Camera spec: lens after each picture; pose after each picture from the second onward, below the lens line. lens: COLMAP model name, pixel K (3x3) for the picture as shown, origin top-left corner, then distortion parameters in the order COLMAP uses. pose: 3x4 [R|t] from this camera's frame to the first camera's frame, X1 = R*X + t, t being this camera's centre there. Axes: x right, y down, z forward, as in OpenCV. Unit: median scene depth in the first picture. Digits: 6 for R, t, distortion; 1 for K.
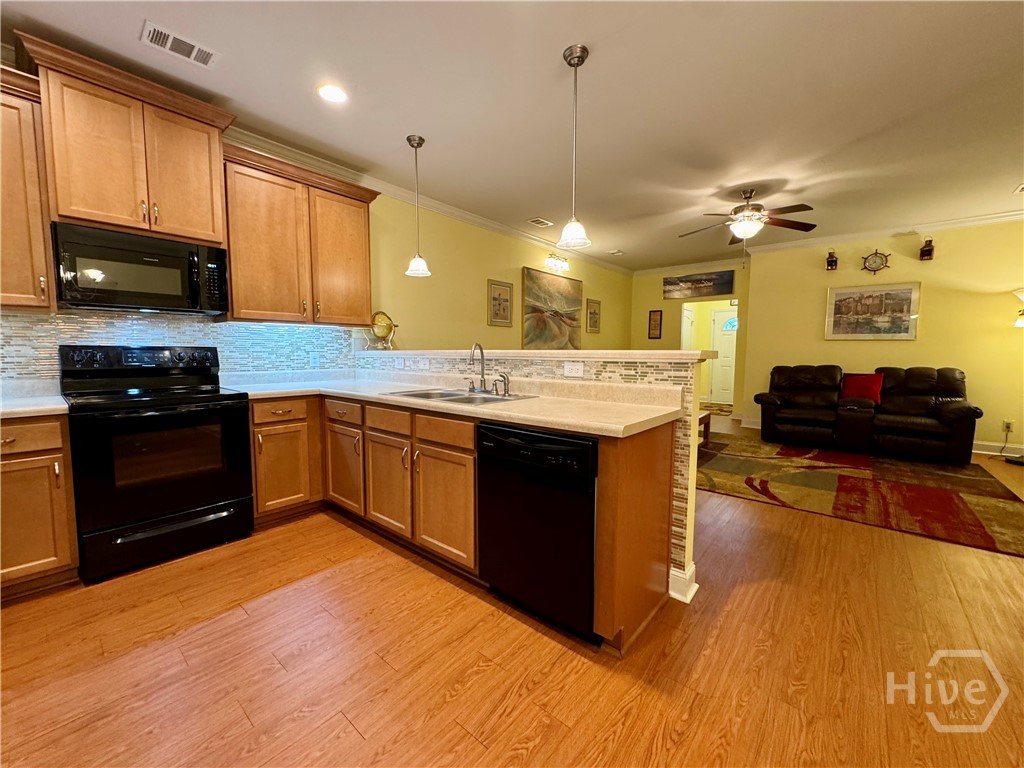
lens RADIAL K [[408.3, 0, 512.0], [0, 408.3, 382.5], [0, 0, 1]] dist [-0.003271, 0.000252]
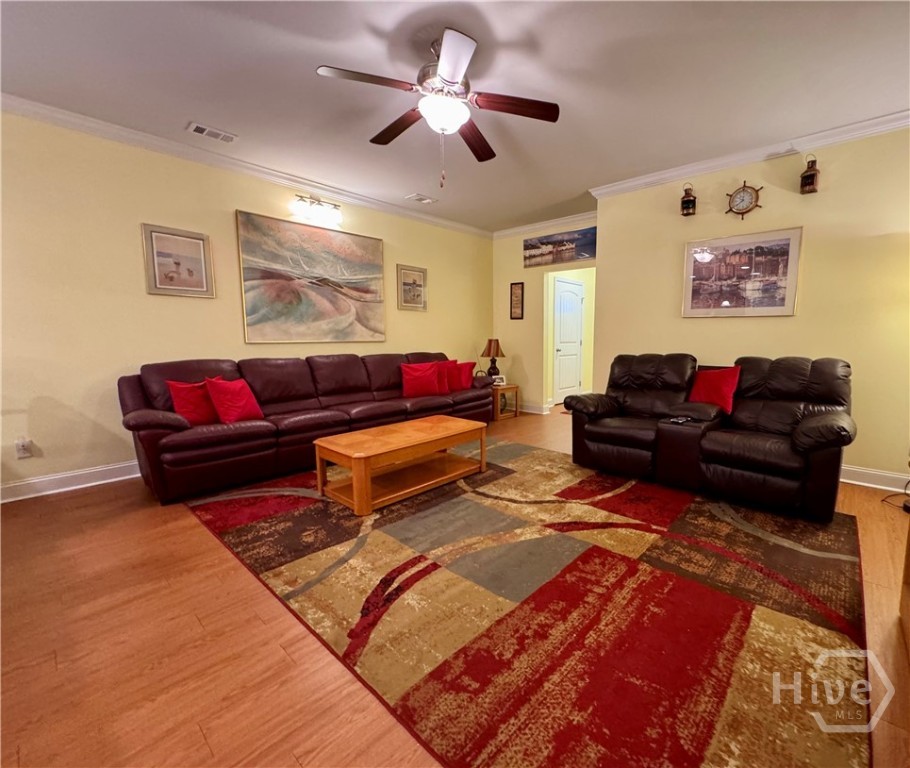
lens RADIAL K [[409.6, 0, 512.3], [0, 409.6, 382.0], [0, 0, 1]] dist [-0.000121, -0.000308]
pose [[0.999969, -0.002224, 0.007579, 0.883521], [0.001979, 0.999479, 0.032228, -0.031677], [-0.007646, -0.032212, 0.999452, 0.554445]]
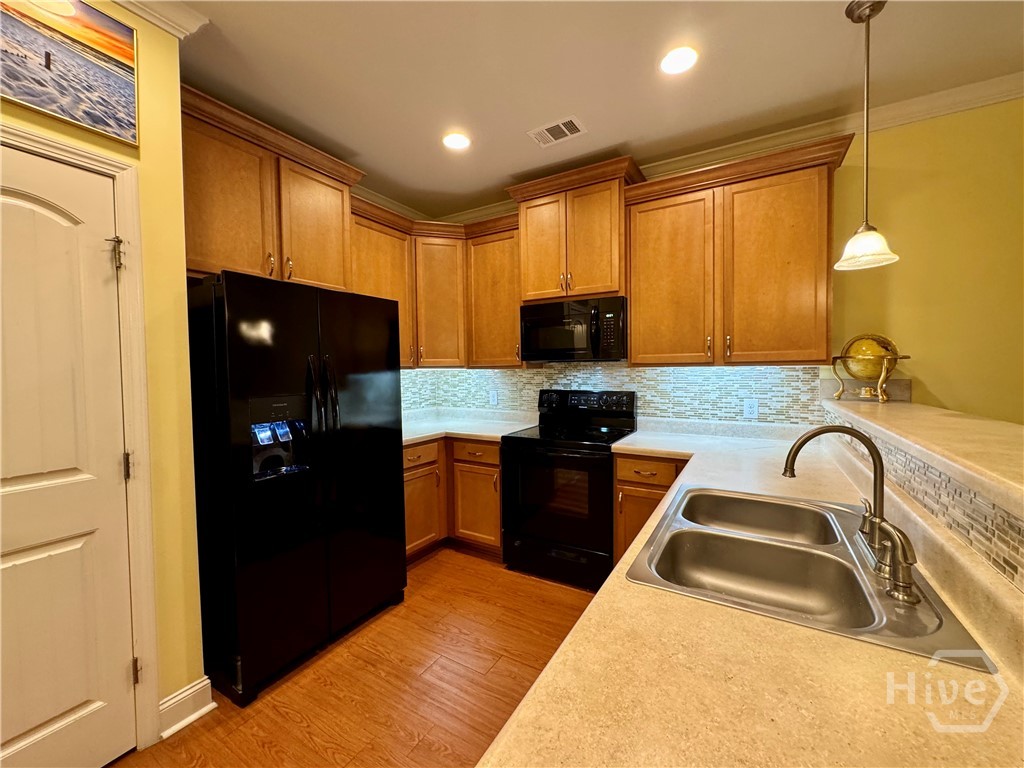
lens RADIAL K [[408.3, 0, 512.3], [0, 408.3, 382.9], [0, 0, 1]] dist [-0.003271, 0.000252]
pose [[0.164090, 0.028749, -0.986026, 0.205702], [-0.064317, 0.997760, 0.018388, -0.102654], [0.984346, 0.060401, 0.165571, 0.511044]]
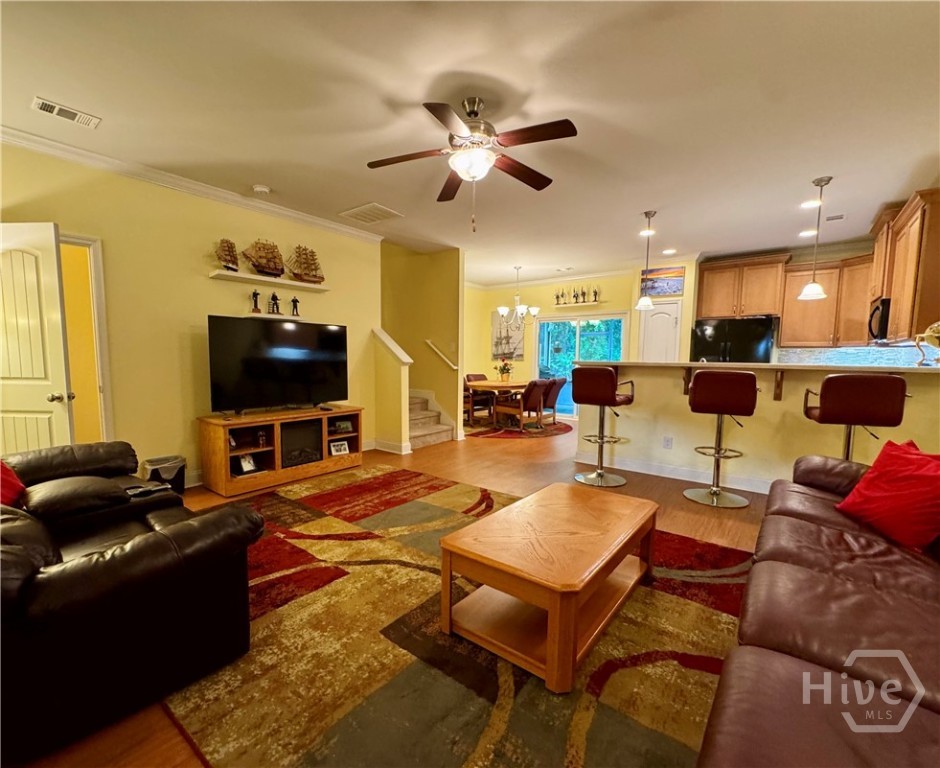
lens RADIAL K [[423.4, 0, 454.9], [0, 423.4, 395.7], [0, 0, 1]] dist [-0.004396, -0.000656]
pose [[-0.999632, -0.010333, -0.025063, 0.817049], [-0.014425, 0.985505, 0.169033, -0.185613], [0.022953, 0.169333, -0.985292, 2.247933]]
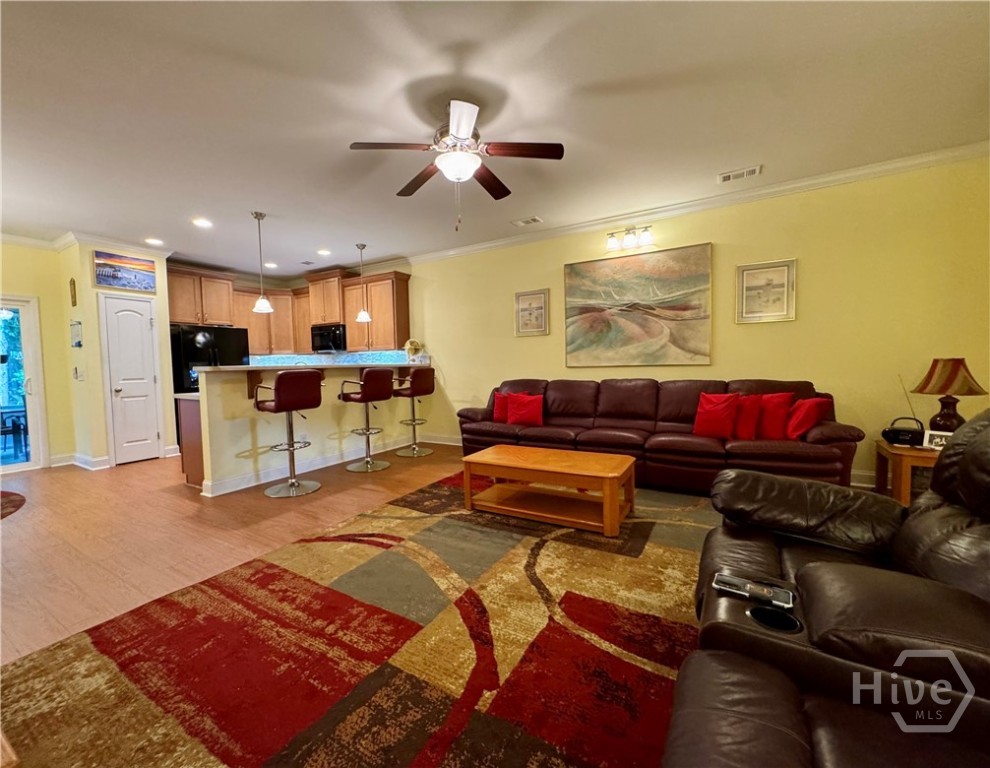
lens RADIAL K [[410.3, 0, 476.1], [0, 410.3, 384.7], [0, 0, 1]] dist [-0.003857, 0.001102]
pose [[0.145887, 0.044021, -0.988321, 1.621920], [-0.054465, 0.997852, 0.036406, -0.085375], [0.987801, 0.048518, 0.147971, 1.263214]]
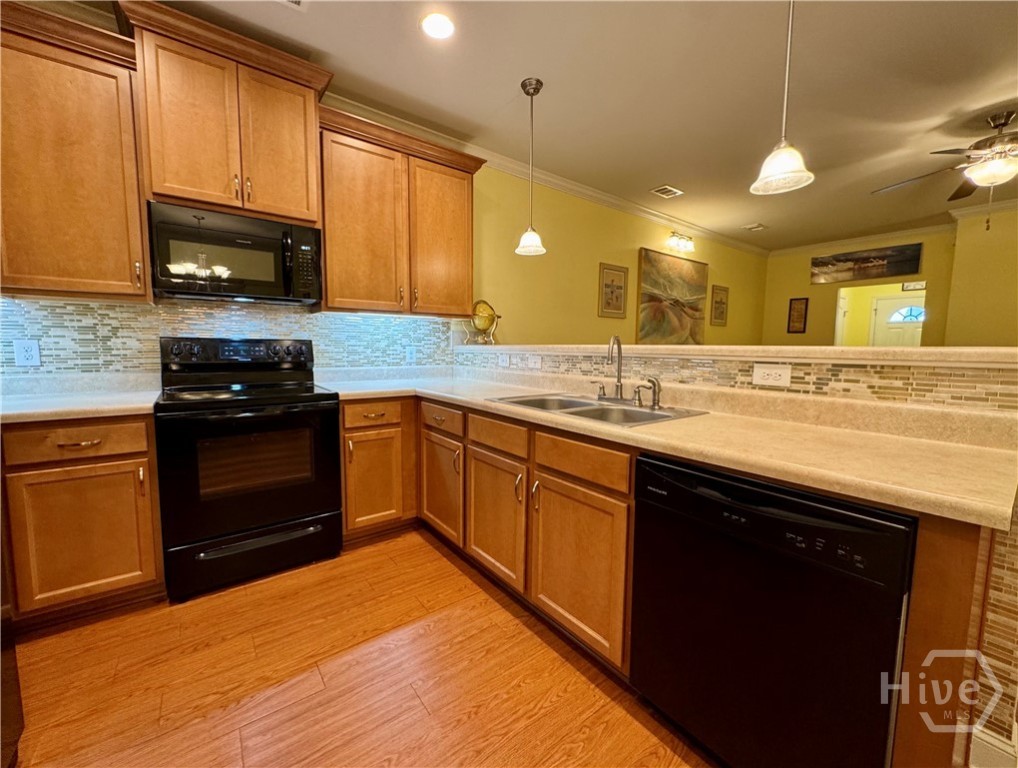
lens RADIAL K [[408.4, 0, 506.2], [0, 408.4, 382.5], [0, 0, 1]] dist [-0.004106, -0.000124]
pose [[0.975169, 0.026186, -0.219910, -0.092859], [-0.023721, 0.999623, 0.013841, -0.014082], [0.220190, -0.008281, 0.975422, 0.195666]]
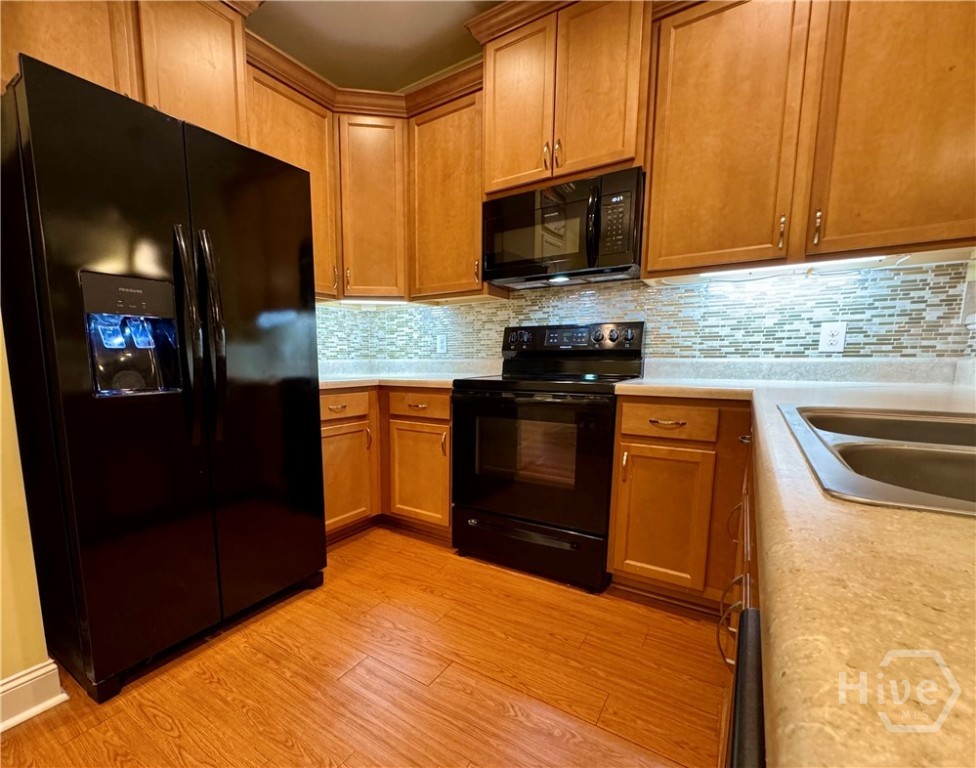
lens RADIAL K [[450.2, 0, 413.2], [0, 450.2, 420.4], [0, 0, 1]] dist [-0.004333, 0.000774]
pose [[0.063636, 0.132608, -0.989124, 0.040402], [-0.071030, 0.989221, 0.128052, 0.010895], [0.995442, 0.062108, 0.072369, 0.530732]]
